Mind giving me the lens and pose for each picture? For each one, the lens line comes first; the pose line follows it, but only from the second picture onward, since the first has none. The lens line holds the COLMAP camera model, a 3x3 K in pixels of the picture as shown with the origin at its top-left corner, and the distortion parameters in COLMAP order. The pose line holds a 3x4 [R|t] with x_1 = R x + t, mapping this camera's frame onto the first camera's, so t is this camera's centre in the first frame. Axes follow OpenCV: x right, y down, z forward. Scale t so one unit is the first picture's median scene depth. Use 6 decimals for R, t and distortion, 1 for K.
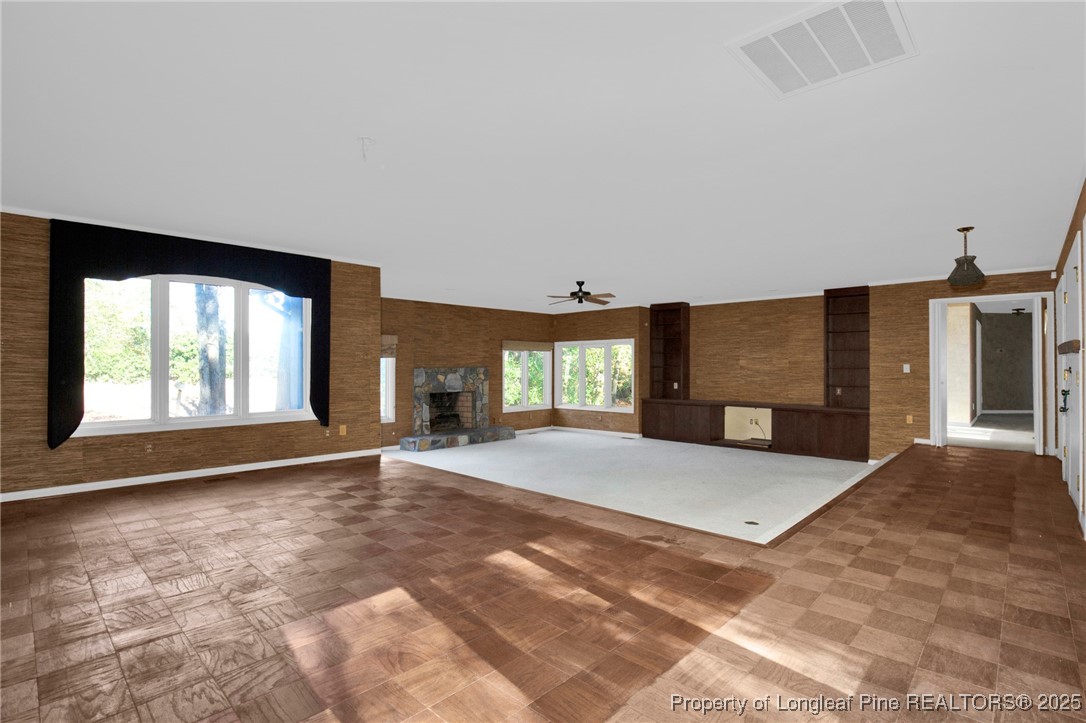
lens RADIAL K [[512.5, 0, 537.3], [0, 512.5, 368.6], [0, 0, 1]] dist [-0.029352, 0.000175]
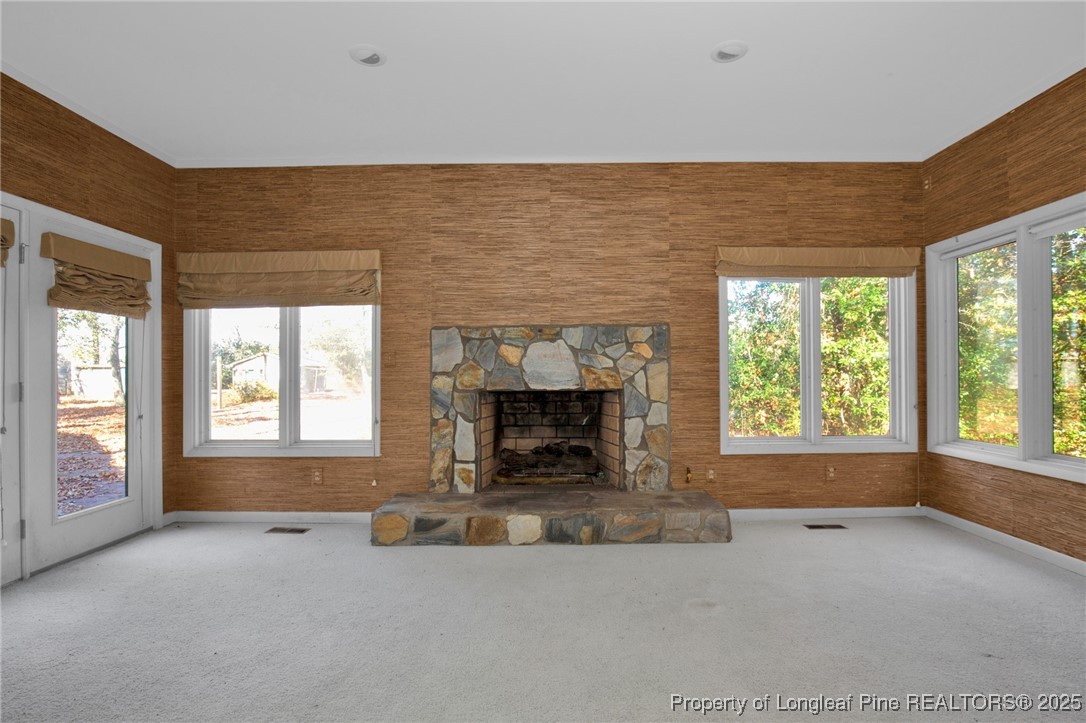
lens RADIAL K [[507.6, 0, 548.7], [0, 507.6, 372.2], [0, 0, 1]] dist [-0.035429, 0.000632]
pose [[0.702660, -0.004755, -0.711510, 0.104181], [0.002900, 0.999989, -0.003820, 0.033175], [0.711520, 0.000621, 0.702666, 0.722463]]
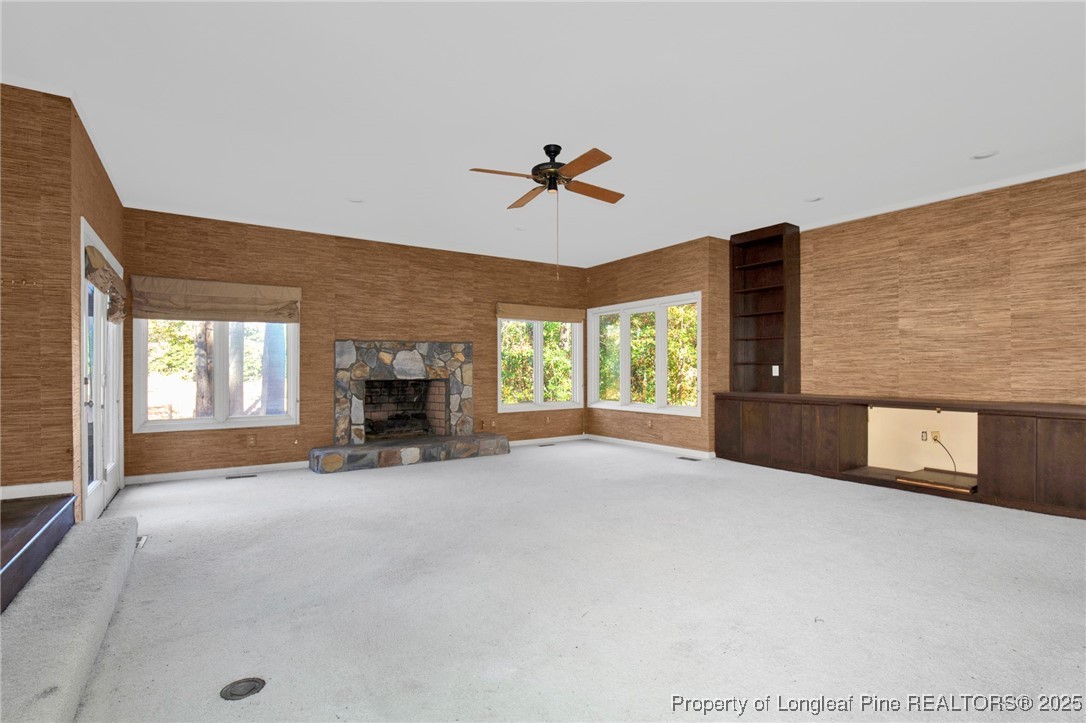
lens RADIAL K [[507.6, 0, 548.7], [0, 507.6, 372.2], [0, 0, 1]] dist [-0.035429, 0.000632]
pose [[0.981279, -0.001105, -0.192587, 0.131924], [0.001737, 0.999994, 0.003114, 0.034317], [0.192582, -0.003390, 0.981275, 0.398818]]
